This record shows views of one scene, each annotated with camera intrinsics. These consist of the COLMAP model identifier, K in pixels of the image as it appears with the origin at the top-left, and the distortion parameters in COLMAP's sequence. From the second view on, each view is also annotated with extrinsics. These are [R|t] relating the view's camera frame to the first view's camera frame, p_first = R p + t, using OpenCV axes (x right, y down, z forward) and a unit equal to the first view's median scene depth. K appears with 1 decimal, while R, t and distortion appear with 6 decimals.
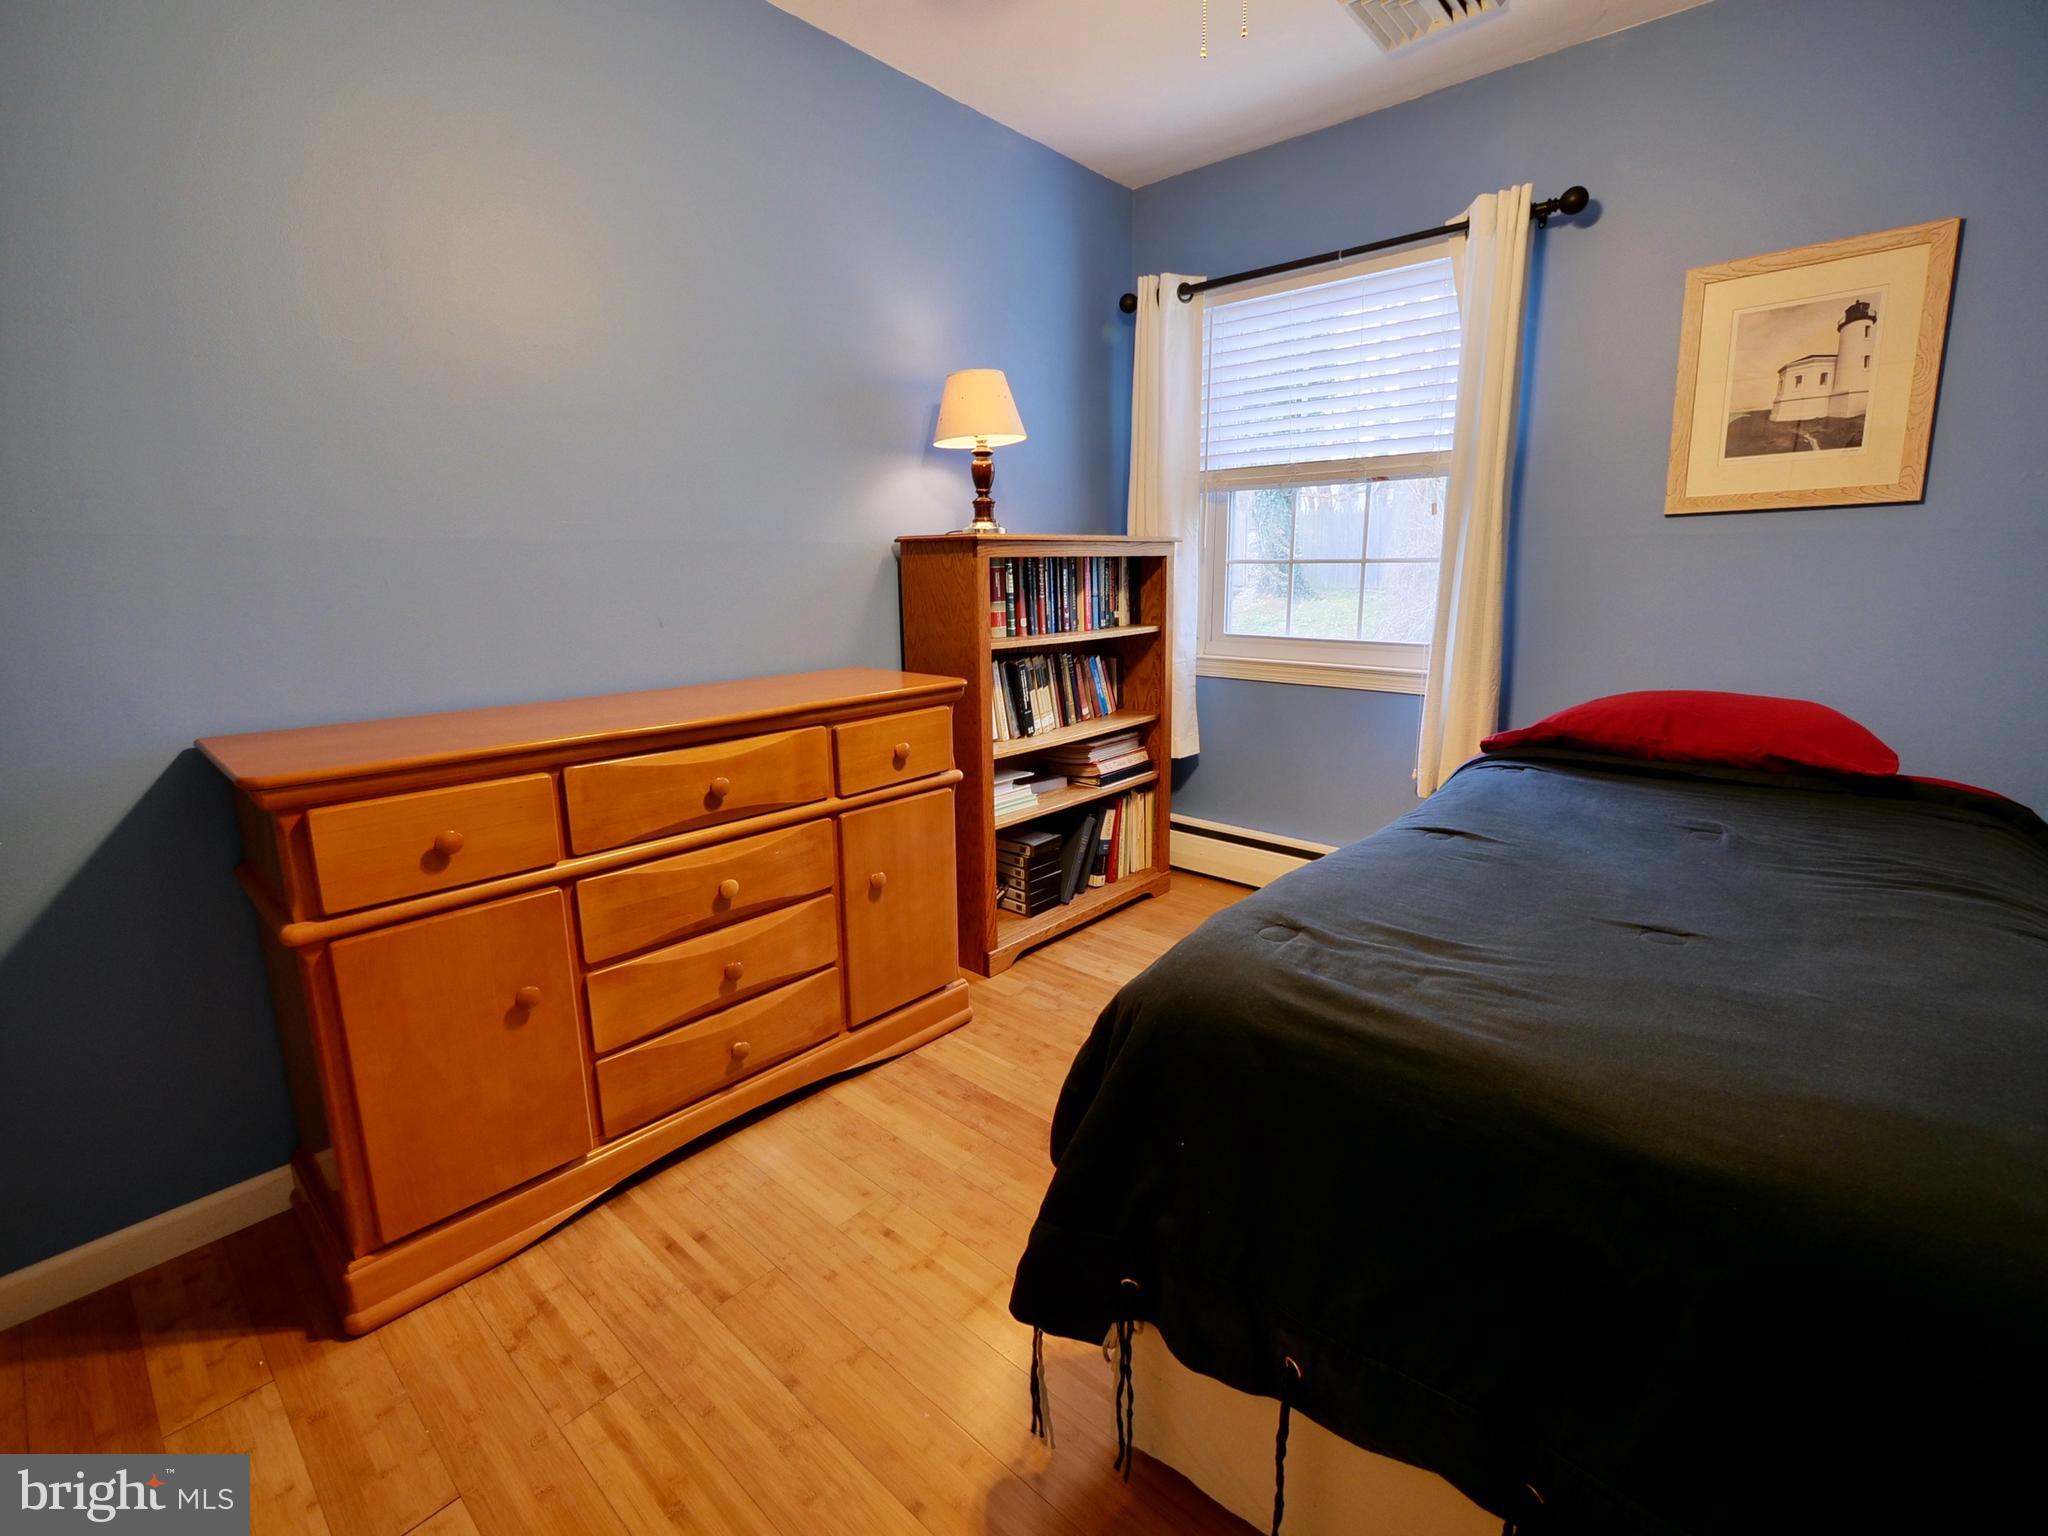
lens RADIAL K [[904.0, 0, 1043.5], [0, 904.0, 744.1], [0, 0, 1]] dist [-0.006577, 0.000651]
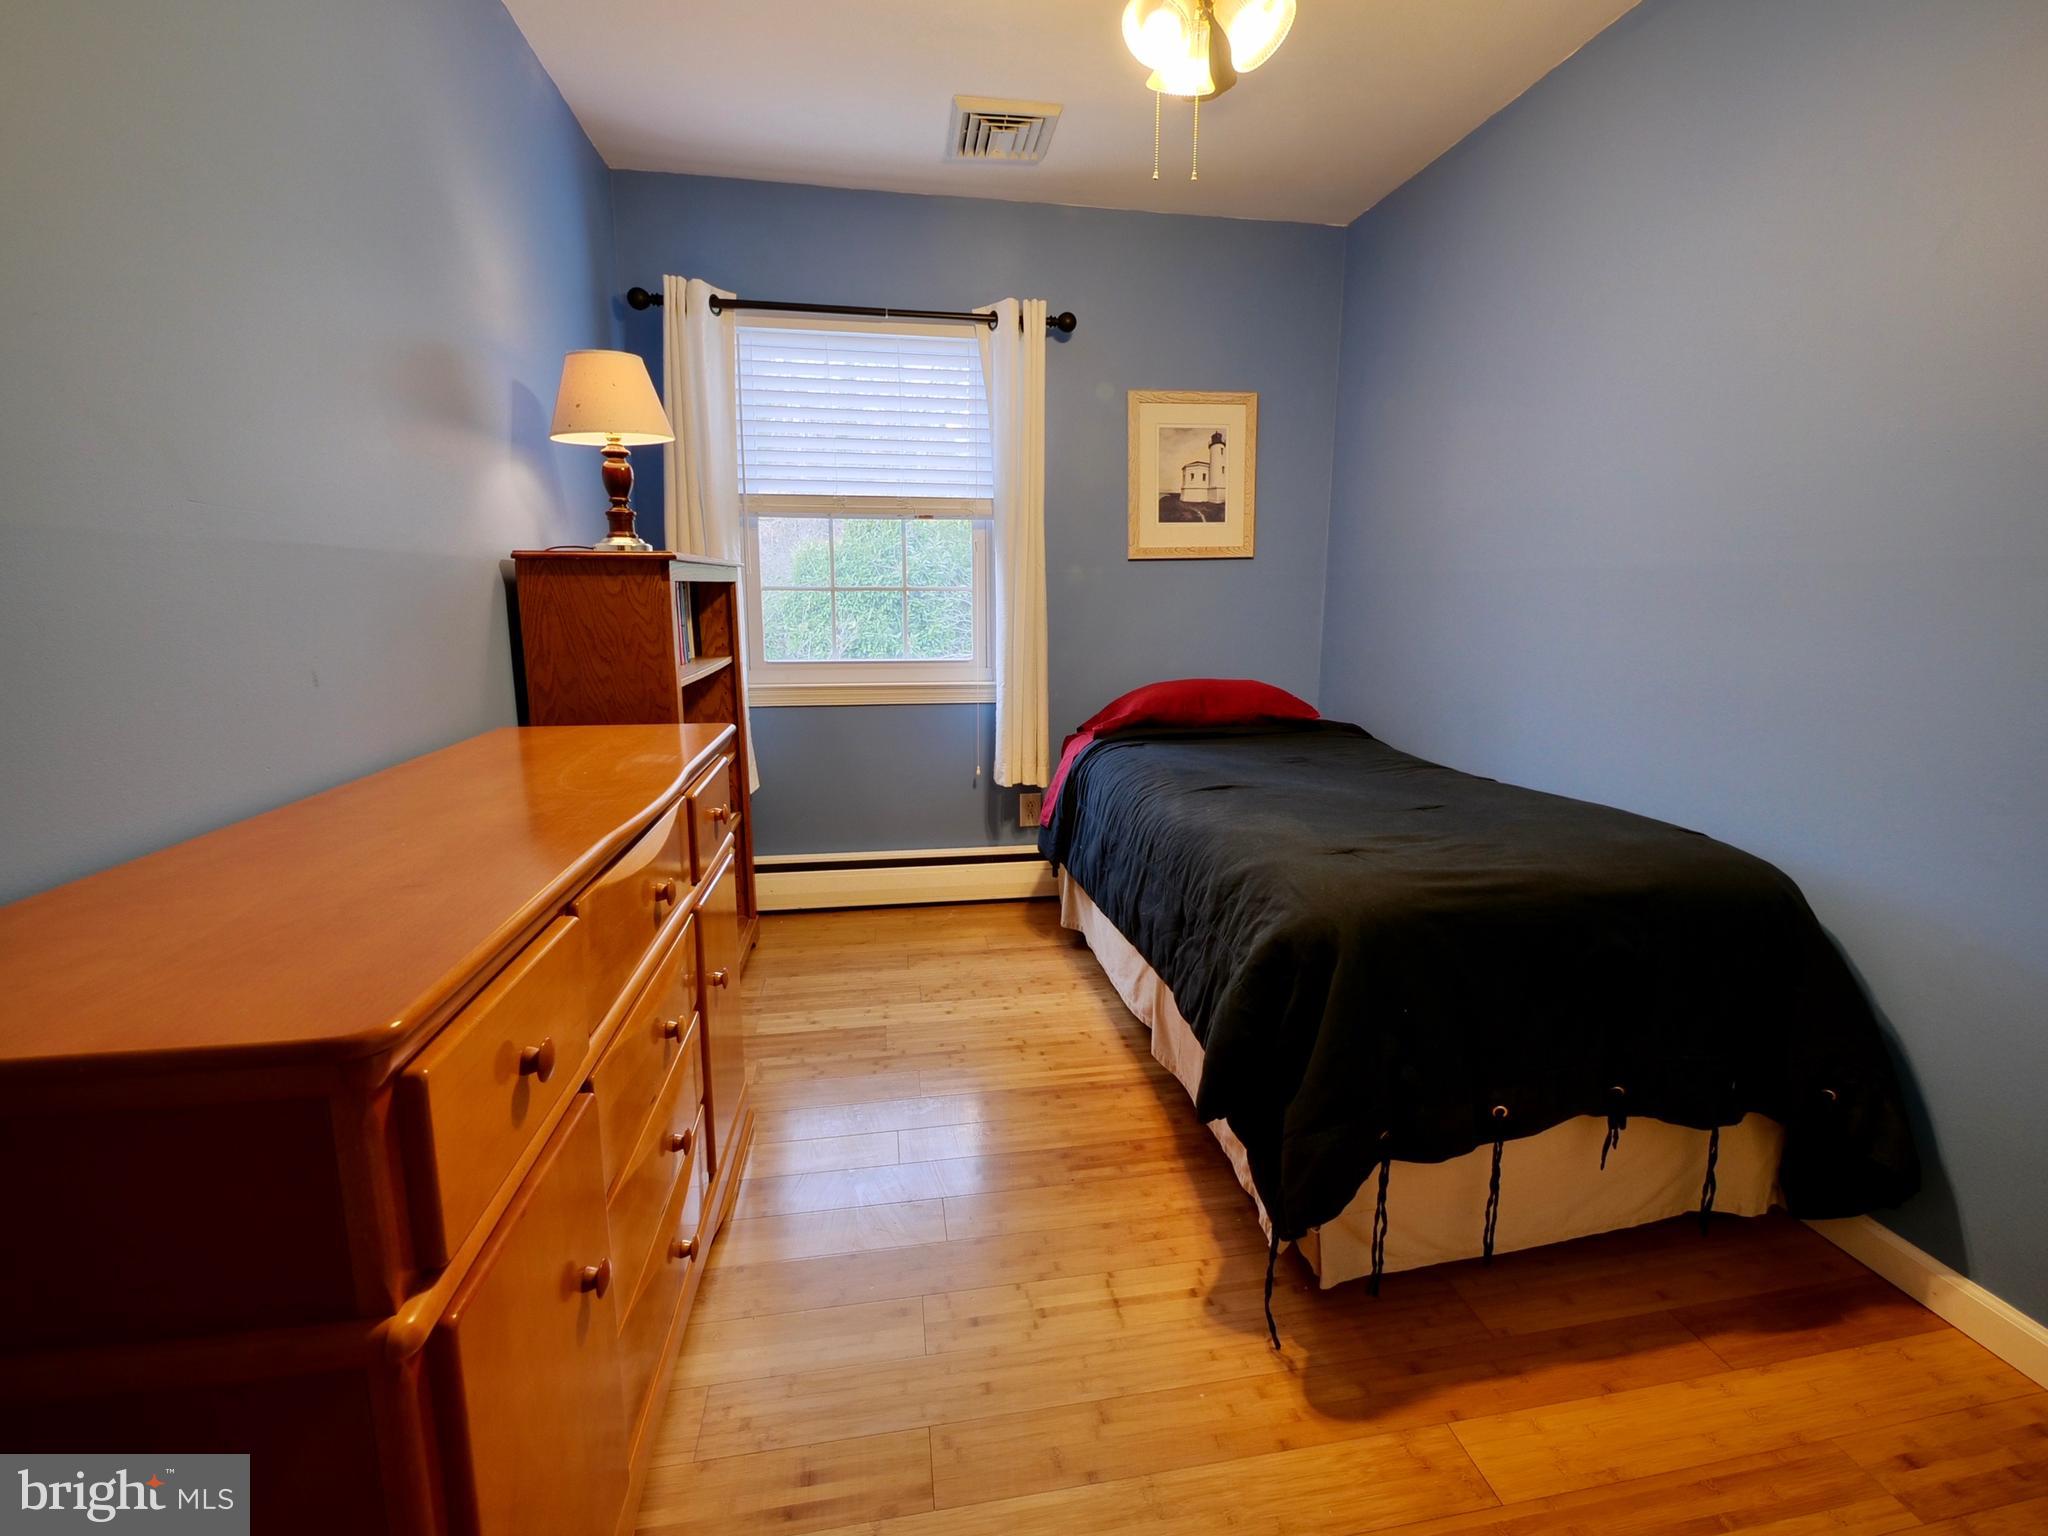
lens RADIAL K [[904.0, 0, 1043.5], [0, 904.0, 744.1], [0, 0, 1]] dist [-0.006577, 0.000651]
pose [[0.629484, -0.120627, 0.767593, -0.550067], [0.143287, 0.988955, 0.037908, -0.042193], [-0.763688, 0.086123, 0.639815, 0.230308]]
